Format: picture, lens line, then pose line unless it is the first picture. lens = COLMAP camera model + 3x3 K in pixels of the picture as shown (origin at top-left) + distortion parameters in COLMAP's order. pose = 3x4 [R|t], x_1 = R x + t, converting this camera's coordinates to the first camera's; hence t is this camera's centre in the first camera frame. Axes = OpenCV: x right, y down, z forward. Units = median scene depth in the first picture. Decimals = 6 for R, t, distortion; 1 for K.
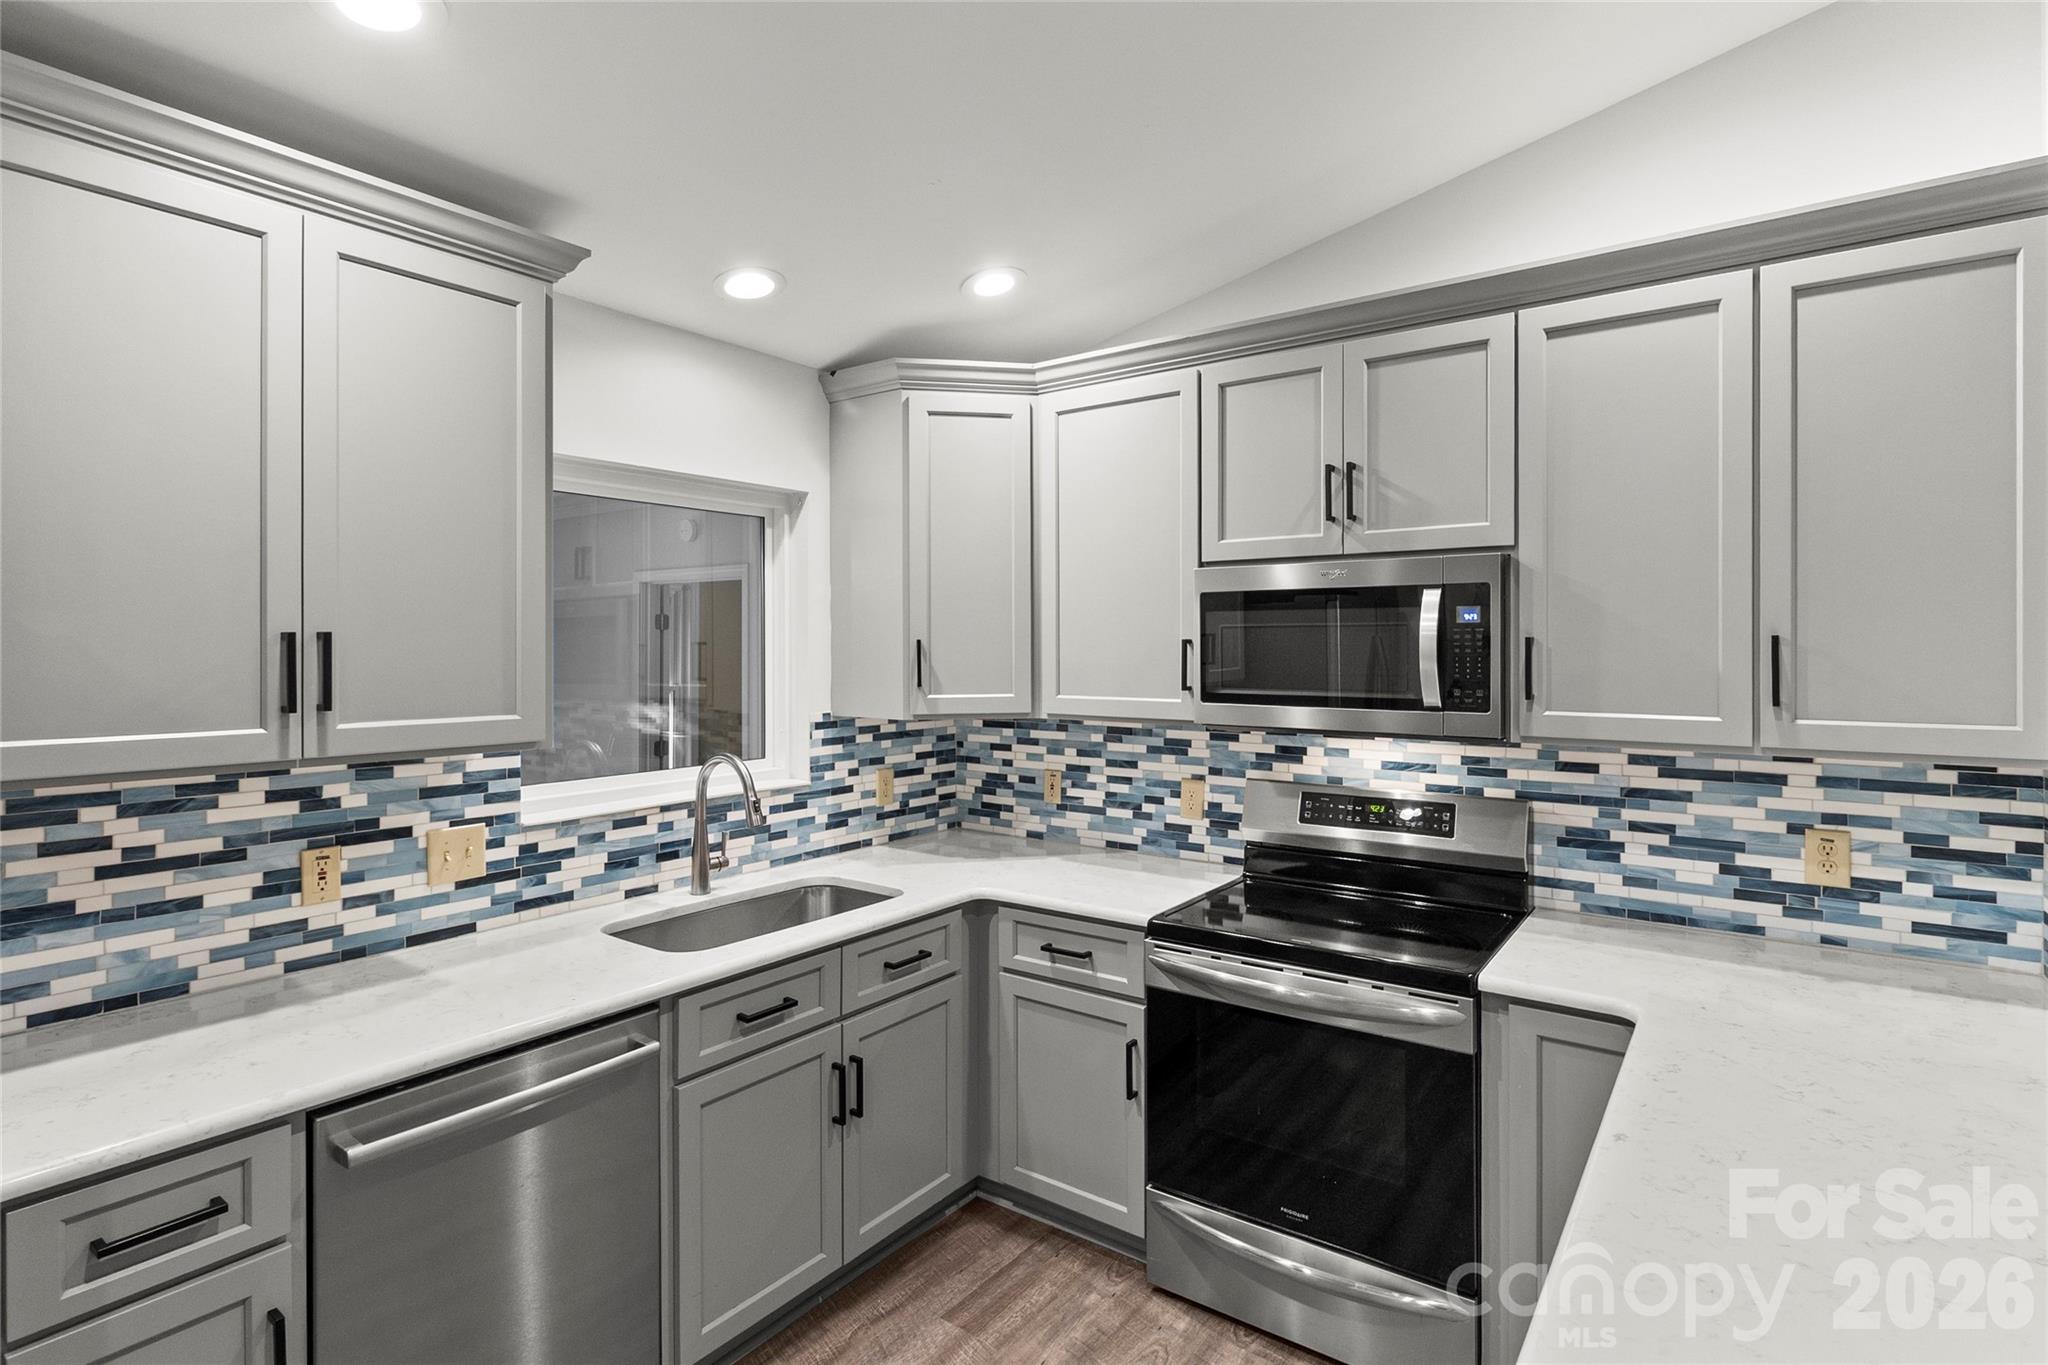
lens RADIAL K [[996.6, 0, 1044.1], [0, 996.6, 649.1], [0, 0, 1]] dist [-0.003300, -0.001693]
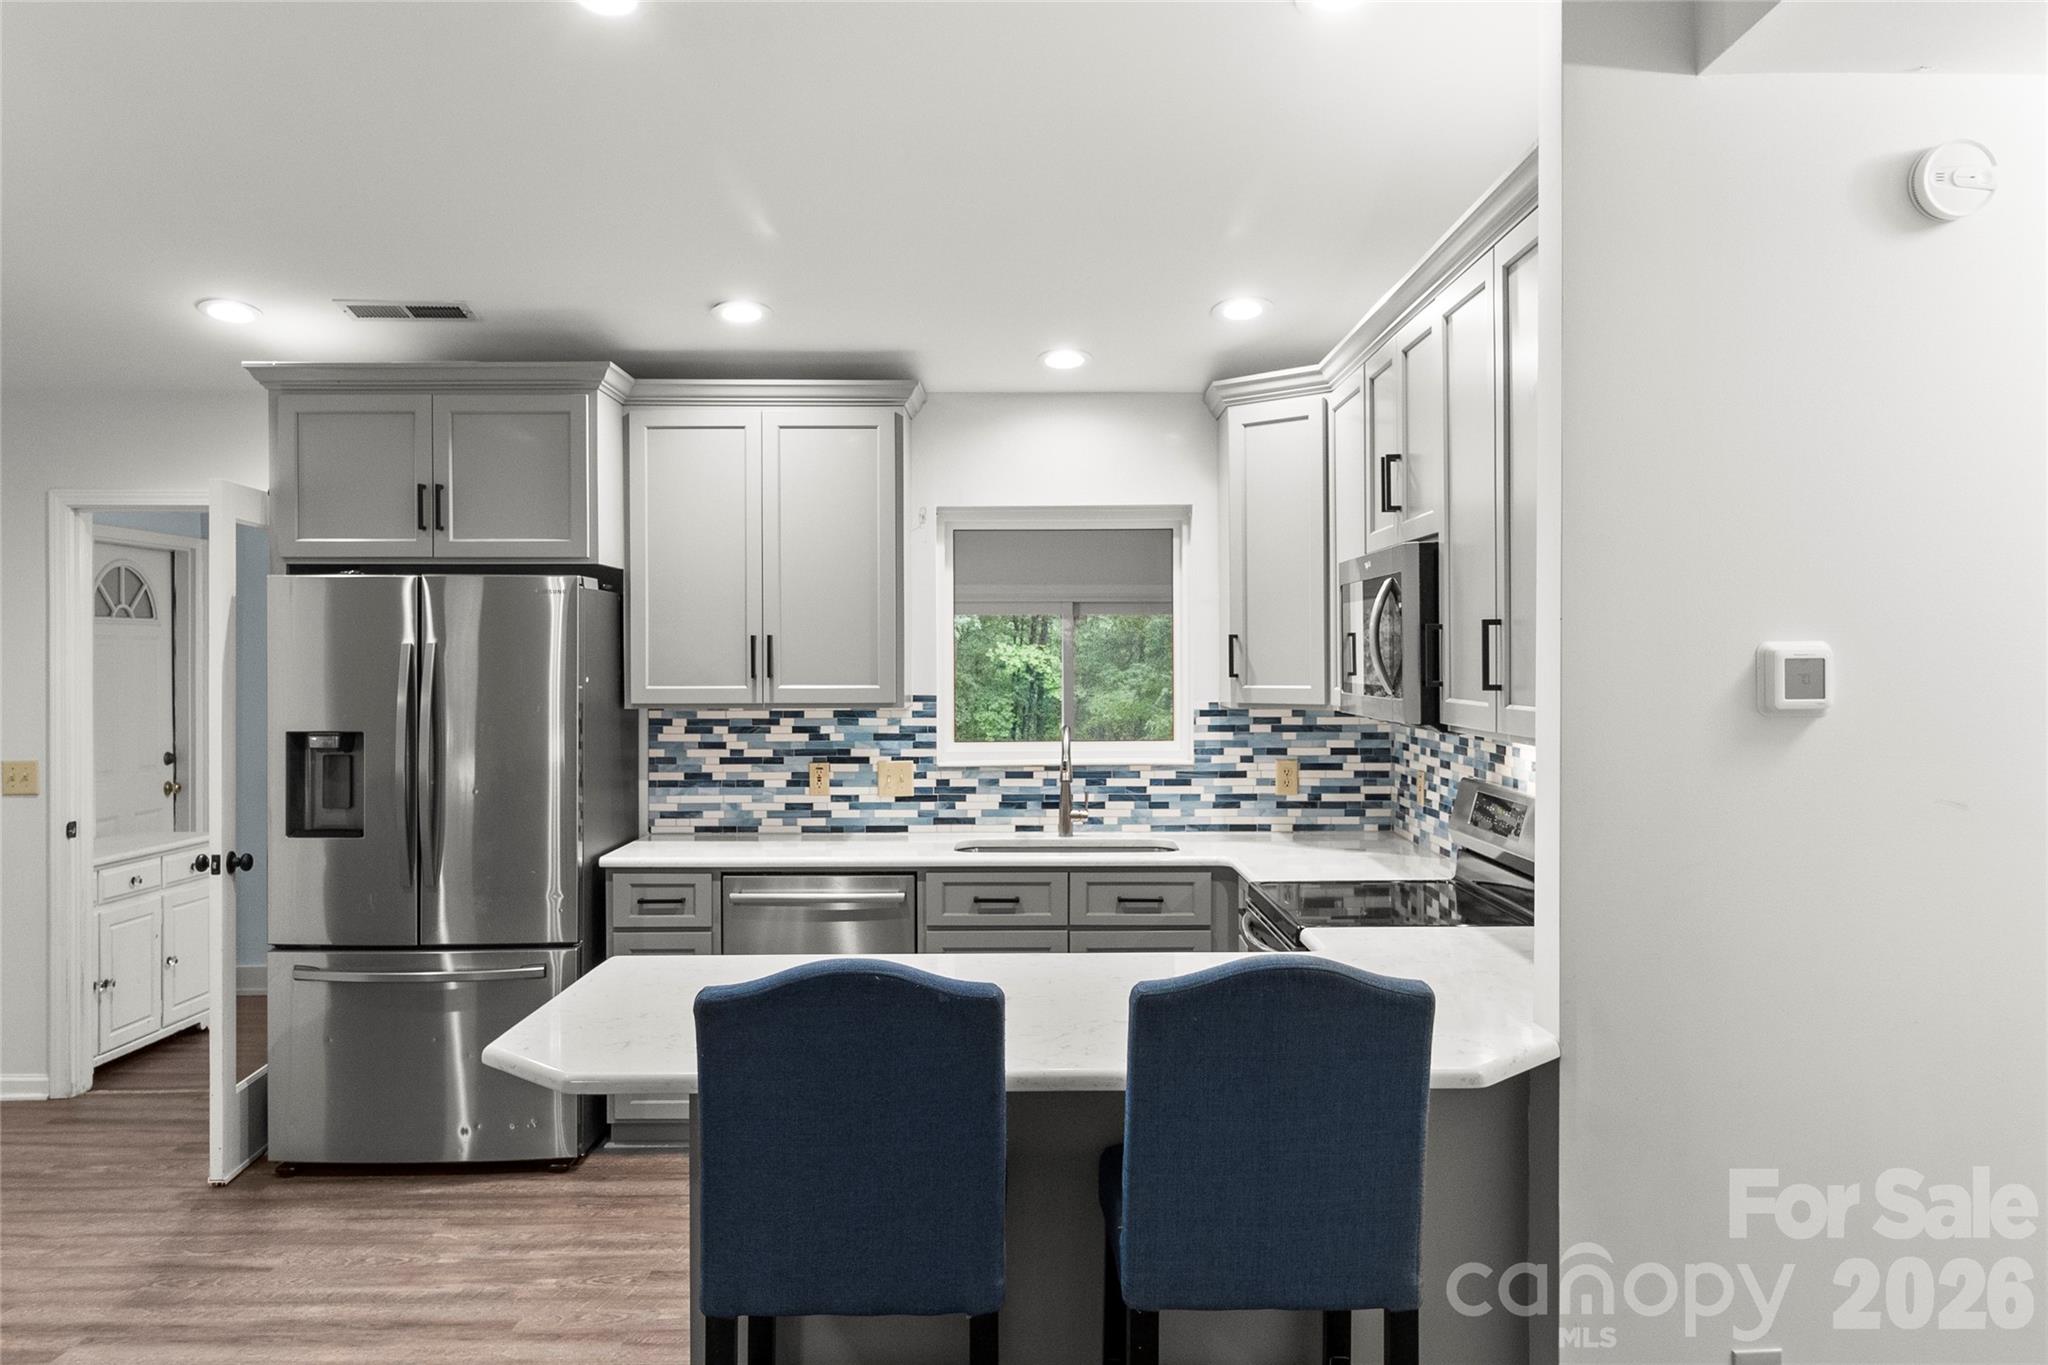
lens RADIAL K [[1585.9, 0, 1042.1], [0, 1585.9, 662.8], [0, 0, 1]] dist [0.044778, -0.004728]
pose [[0.593098, 0.001097, -0.805129, 1.402609], [0.003373, 0.999987, 0.003848, 0.017310], [0.805123, -0.004998, 0.593087, -0.249029]]
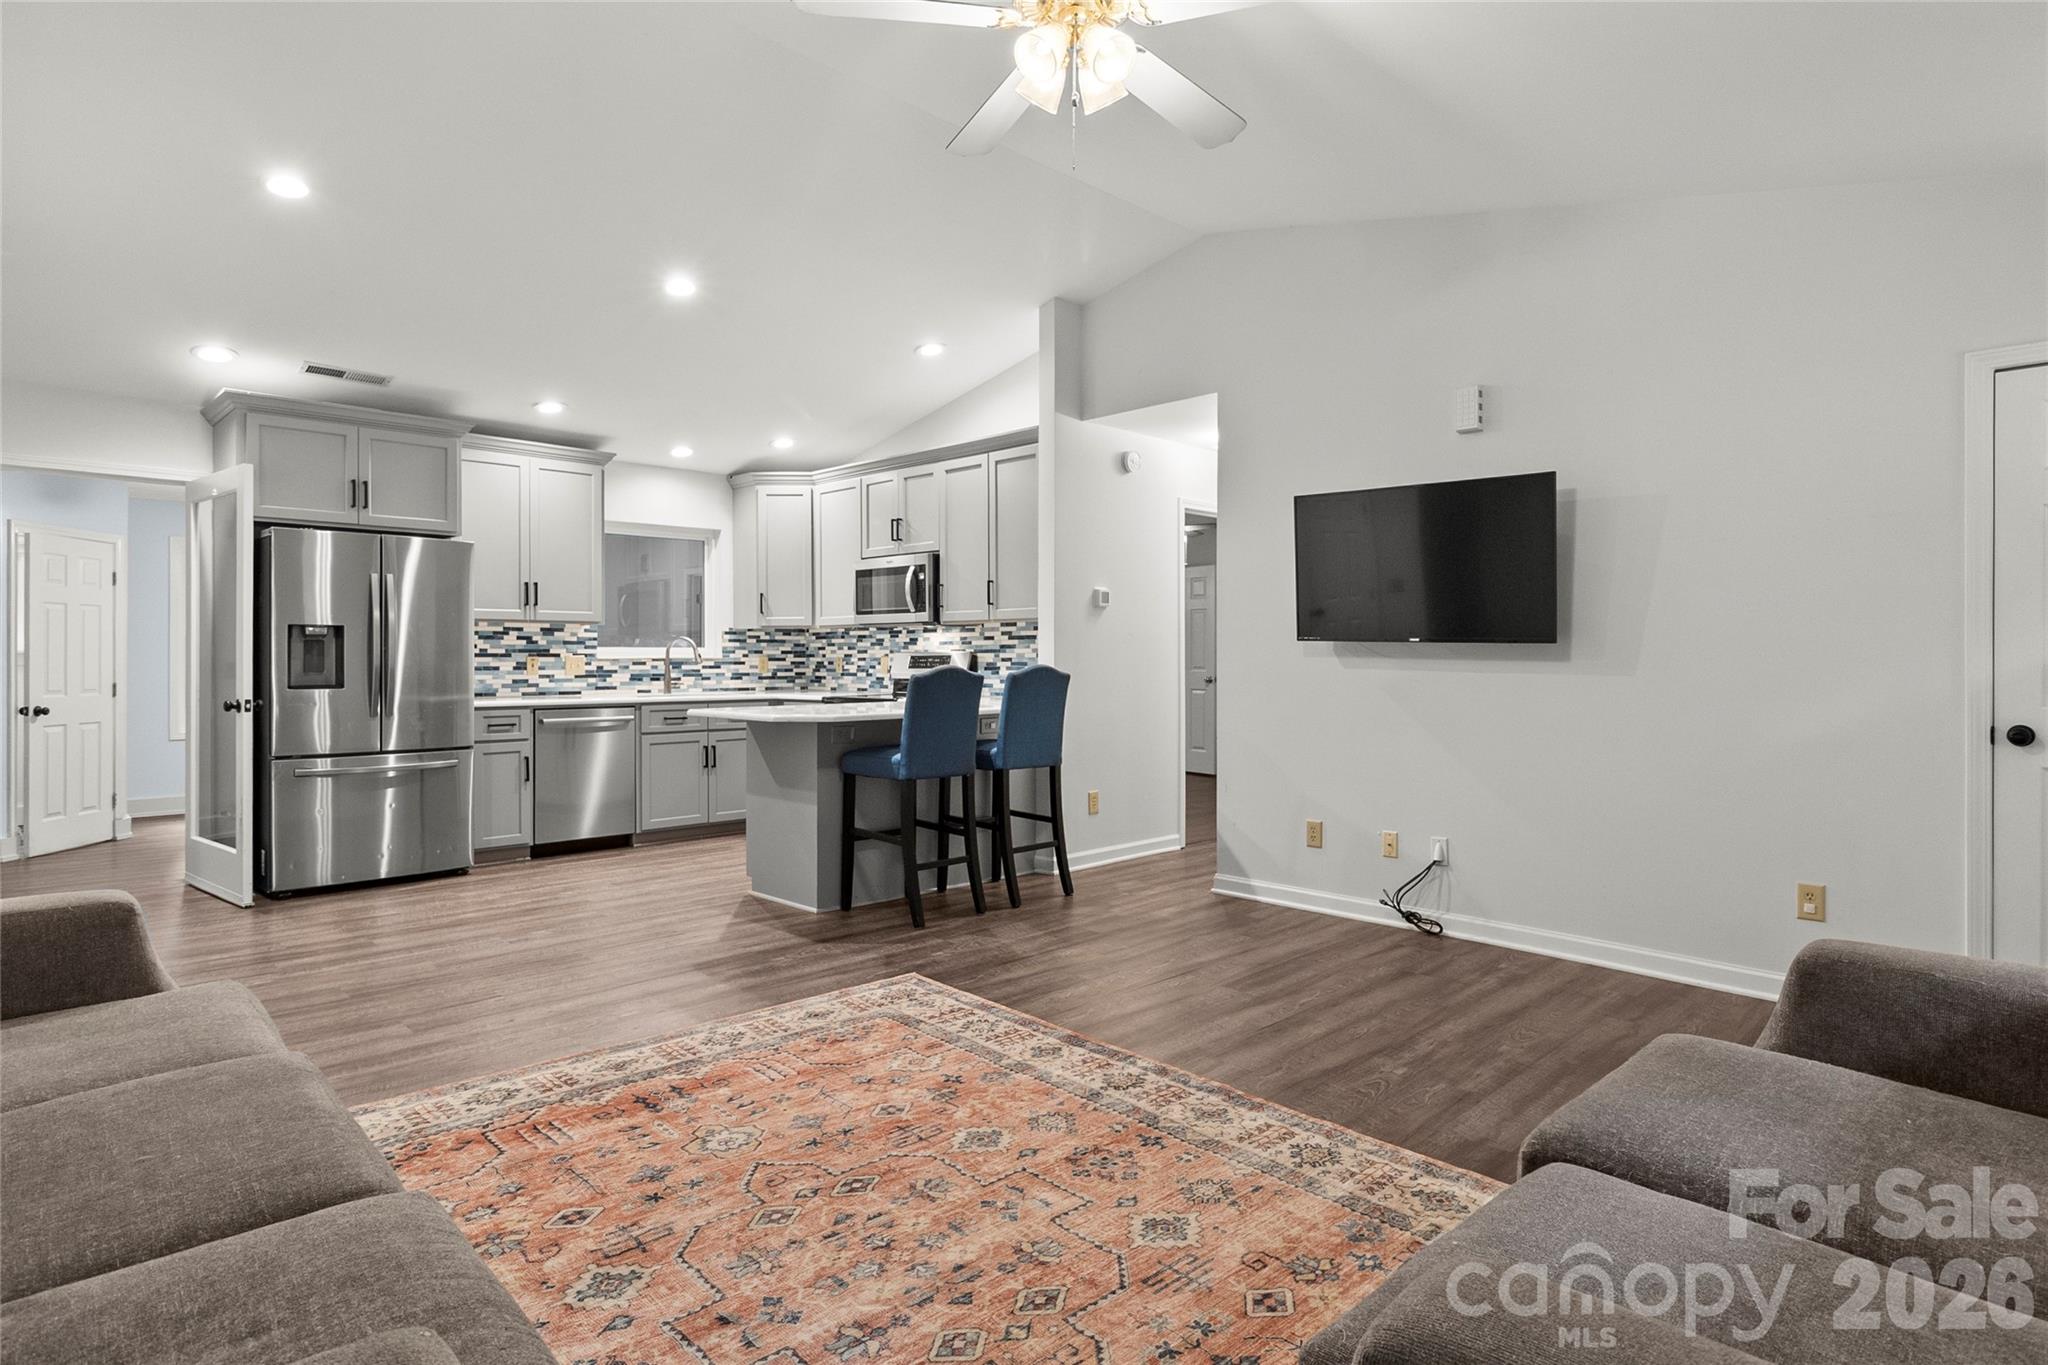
lens RADIAL K [[1100.5, 0, 1026.4], [0, 1100.5, 659.4], [0, 0, 1]] dist [0.013582, 0.001176]
pose [[0.986045, 0.001100, -0.166475, 1.100898], [-0.000580, 0.999995, 0.003174, 0.165080], [0.166477, -0.003033, 0.986041, -1.726386]]
